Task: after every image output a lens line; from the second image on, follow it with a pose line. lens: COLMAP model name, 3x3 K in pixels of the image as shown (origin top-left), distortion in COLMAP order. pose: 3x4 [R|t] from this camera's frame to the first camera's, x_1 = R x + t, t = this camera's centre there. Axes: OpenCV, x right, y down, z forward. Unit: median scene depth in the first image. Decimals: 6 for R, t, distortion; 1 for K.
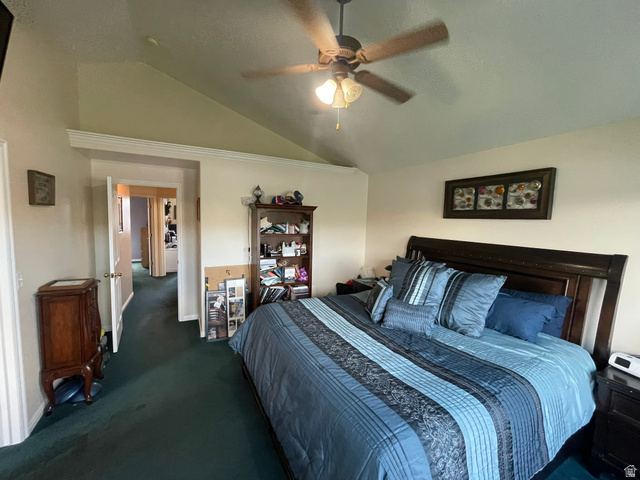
lens RADIAL K [[258.7, 0, 320.1], [0, 258.7, 240.3], [0, 0, 1]] dist [0.000421, 0.000014]
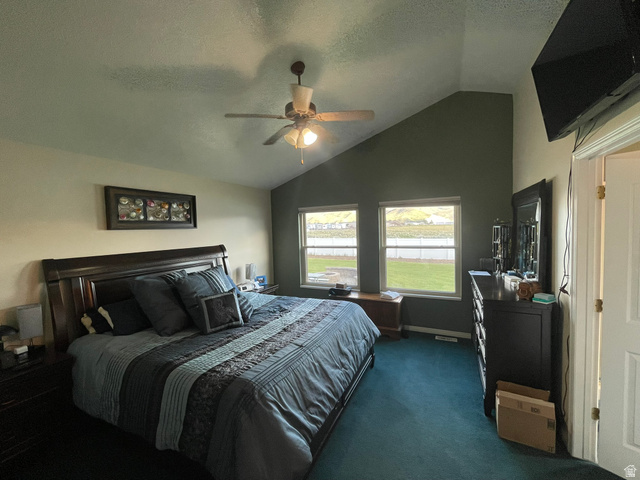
lens RADIAL K [[258.7, 0, 319.8], [0, 258.7, 239.7], [0, 0, 1]] dist [0.000421, 0.000014]
pose [[-0.576433, -0.055679, 0.815245, -0.682334], [0.073450, 0.990107, 0.119556, -0.117590], [-0.813836, 0.128796, -0.566641, 1.049275]]
